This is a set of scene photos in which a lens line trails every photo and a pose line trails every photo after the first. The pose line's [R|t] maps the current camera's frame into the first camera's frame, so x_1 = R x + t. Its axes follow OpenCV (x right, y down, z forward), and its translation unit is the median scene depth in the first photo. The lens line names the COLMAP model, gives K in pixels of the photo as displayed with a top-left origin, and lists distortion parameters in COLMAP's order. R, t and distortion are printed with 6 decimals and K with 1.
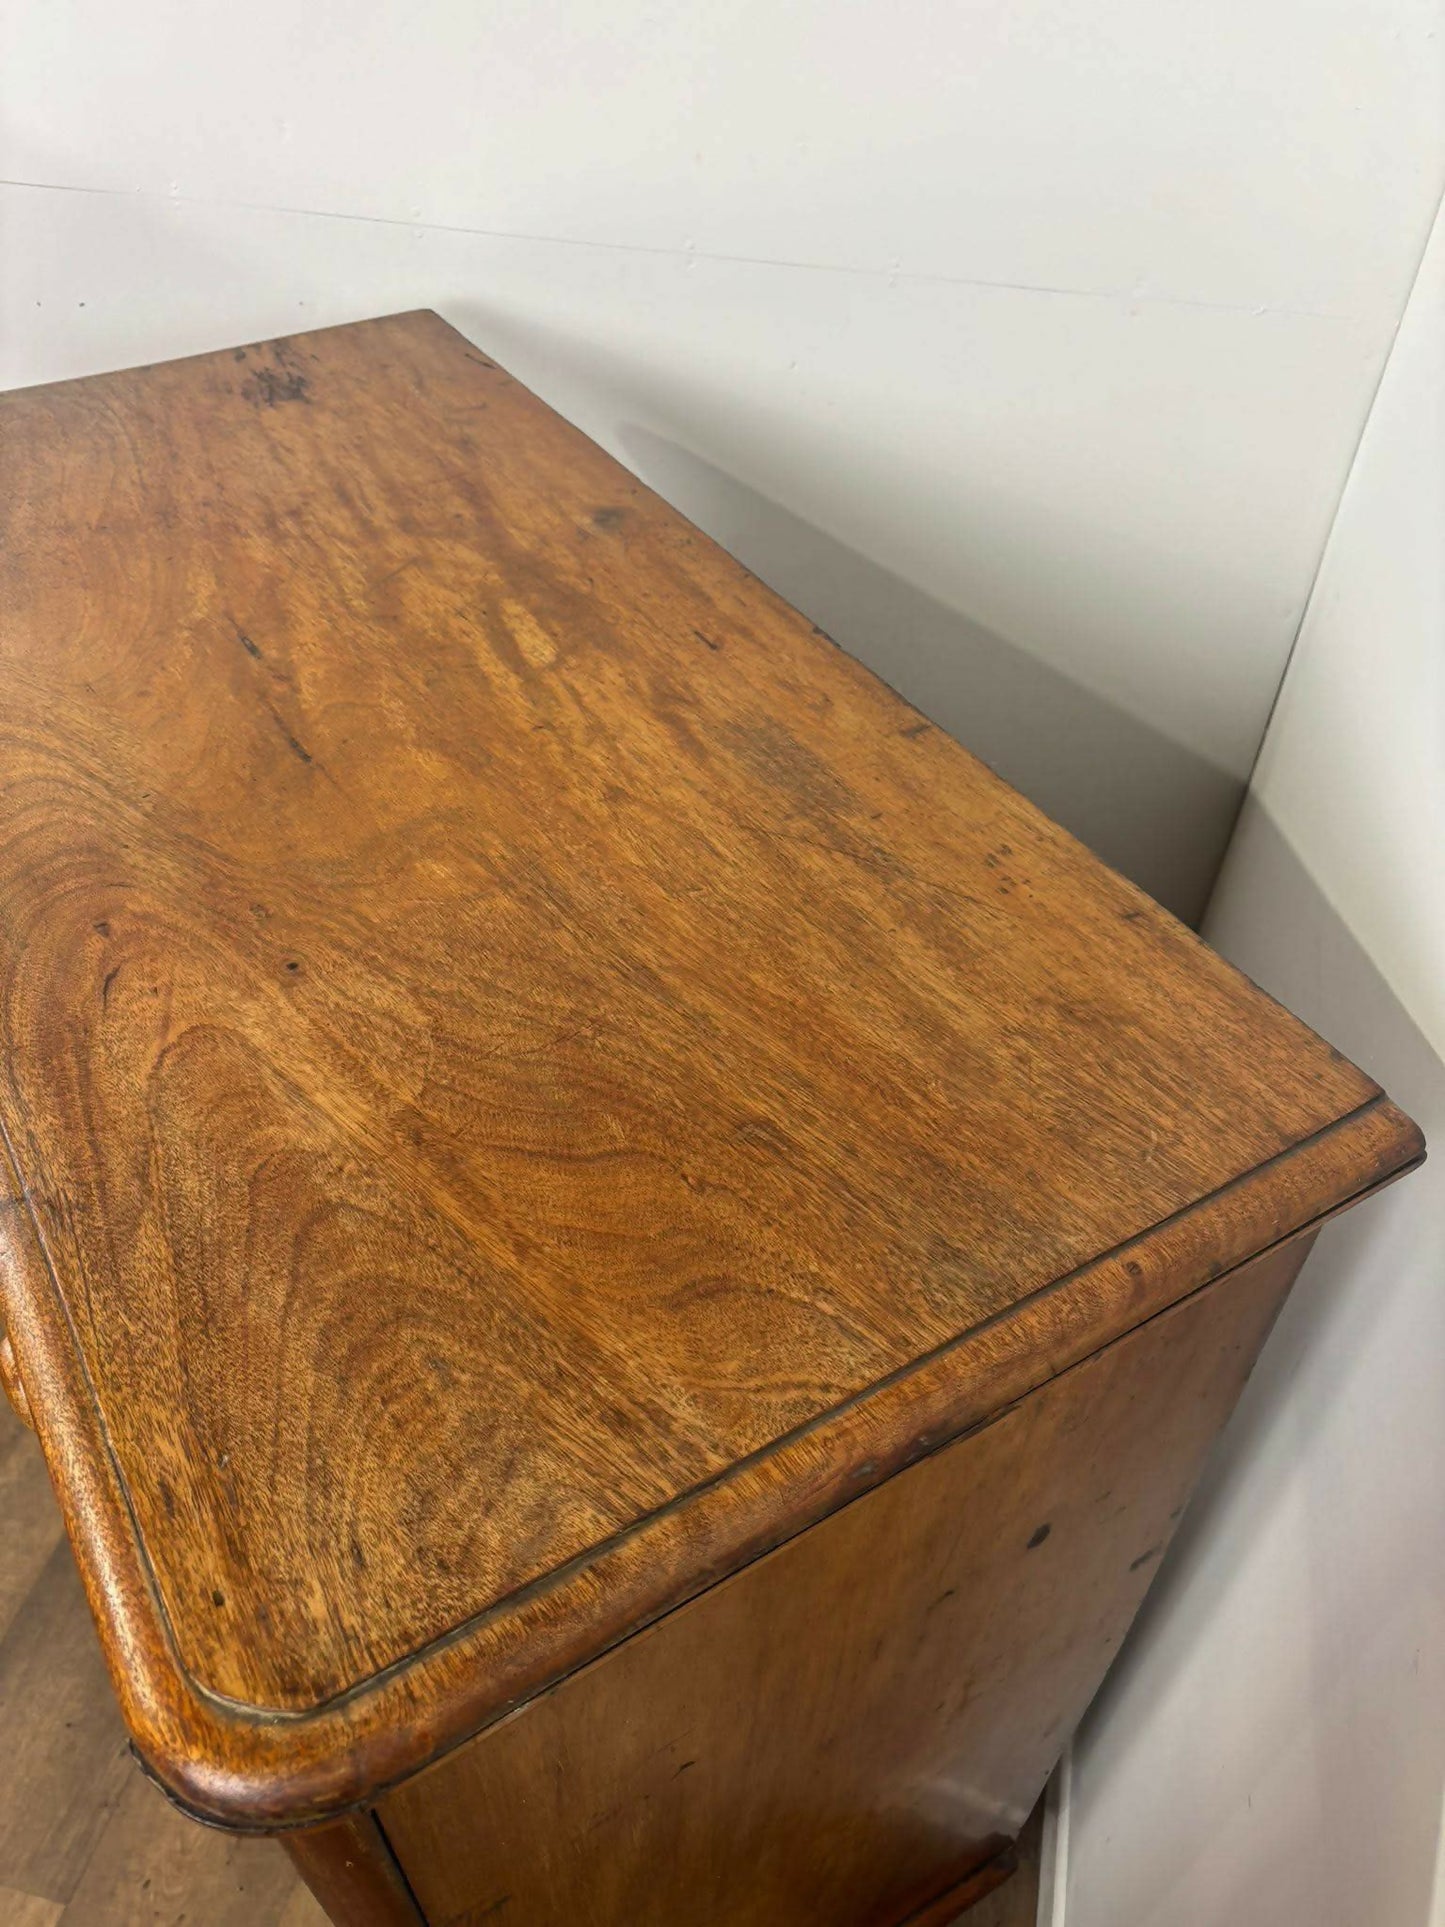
lens RADIAL K [[1526.1, 0, 706.0], [0, 1526.1, 962.1], [0, 0, 1]] dist [-0.008099, 0.000867]
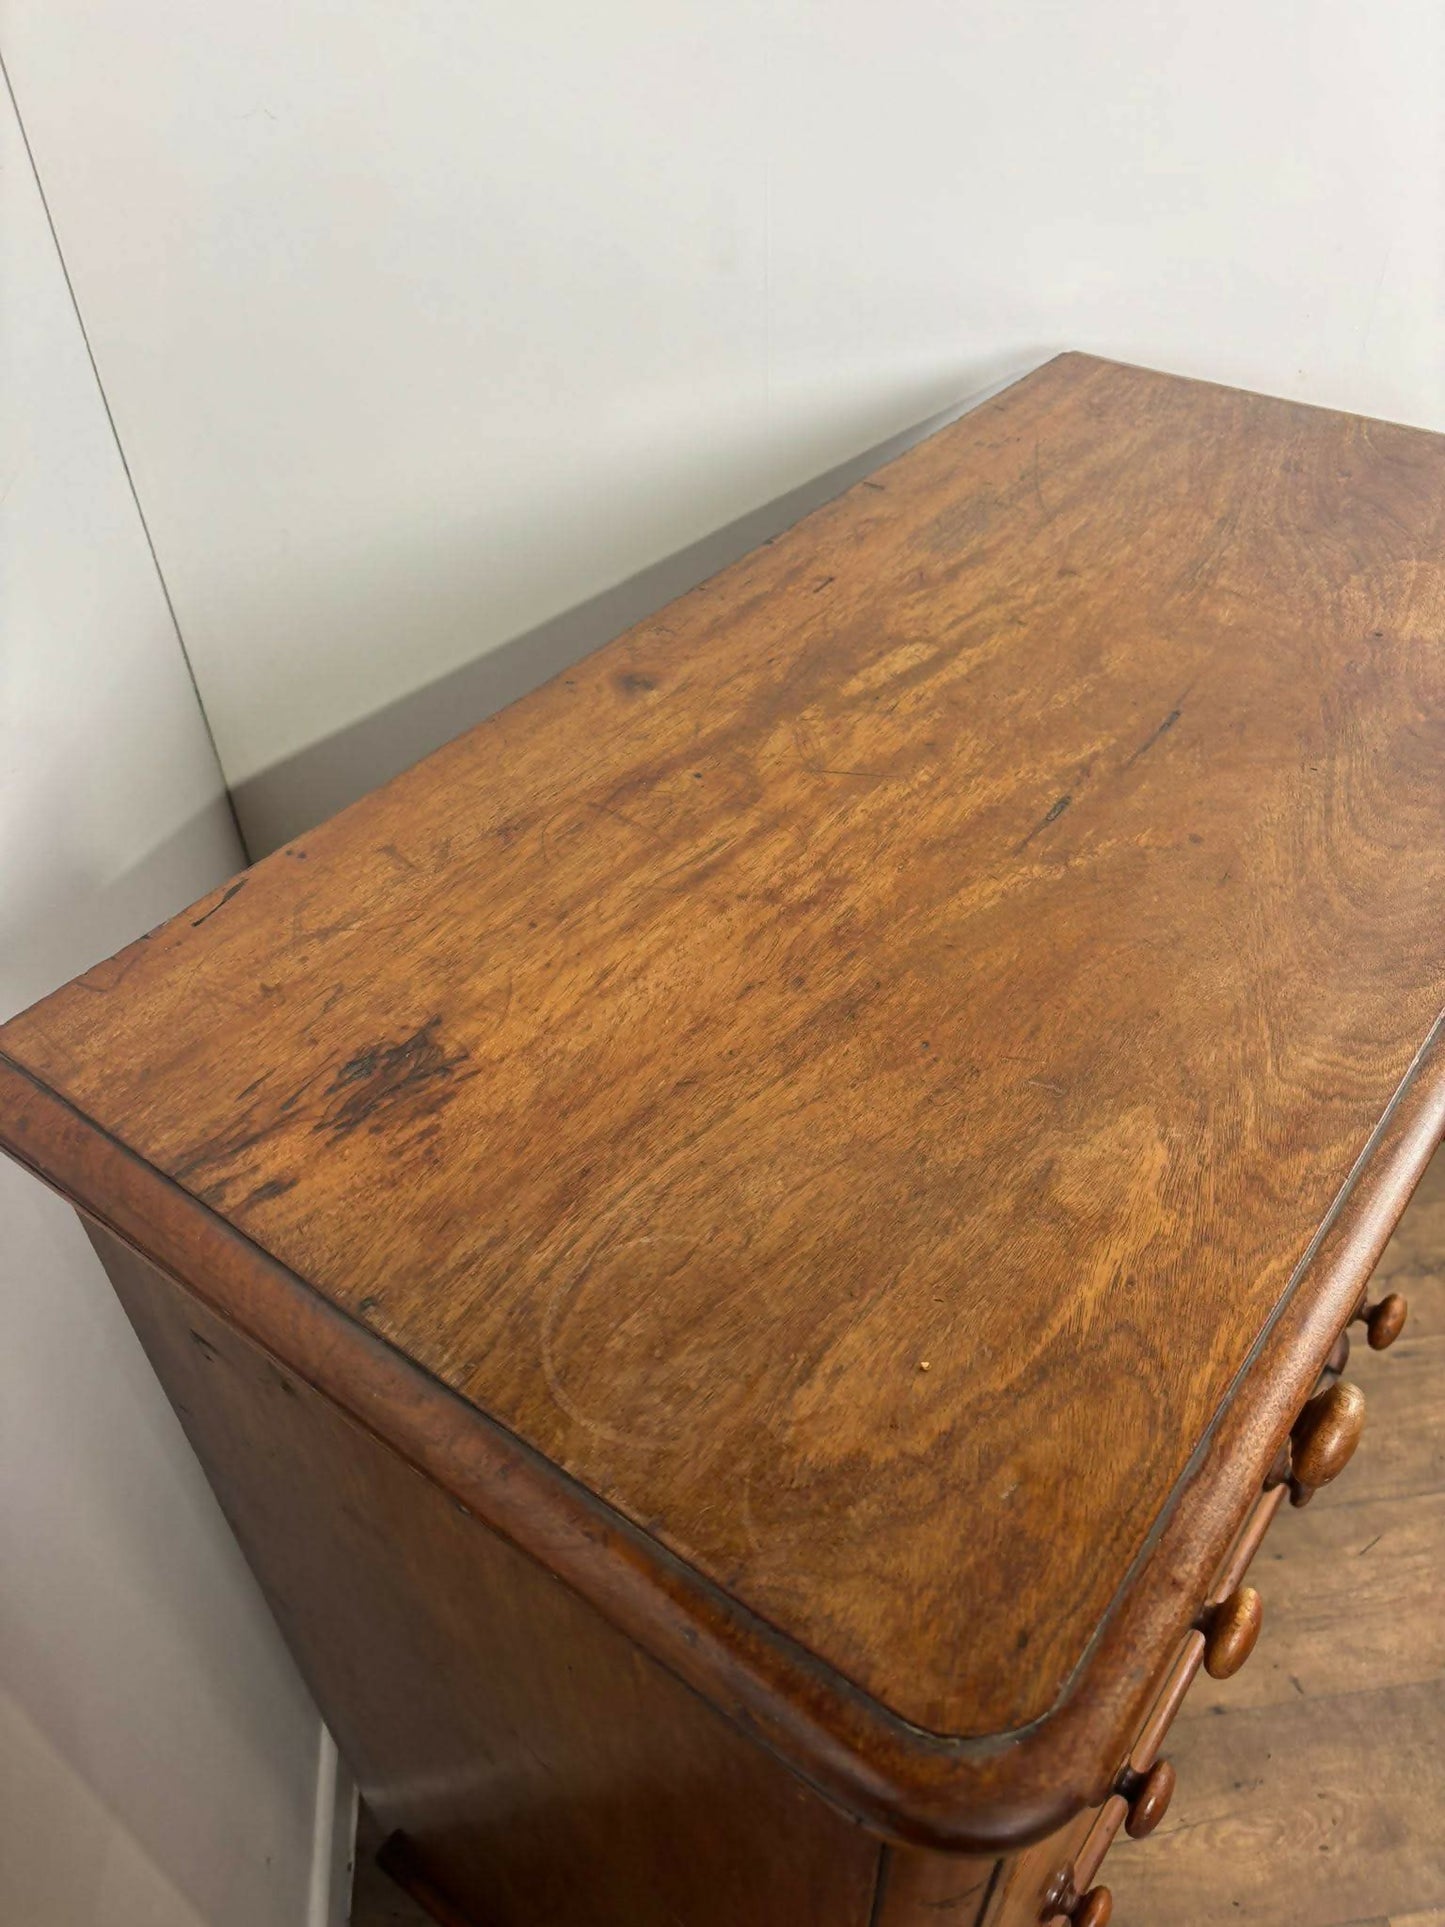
lens RADIAL K [[1526.1, 0, 710.2], [0, 1526.1, 966.6], [0, 0, 1]] dist [-0.008099, 0.000867]
pose [[-0.365135, -0.630638, 0.684815, -0.889019], [0.654332, 0.349406, 0.670646, -0.901760], [-0.662213, 0.692973, 0.285066, 0.939613]]
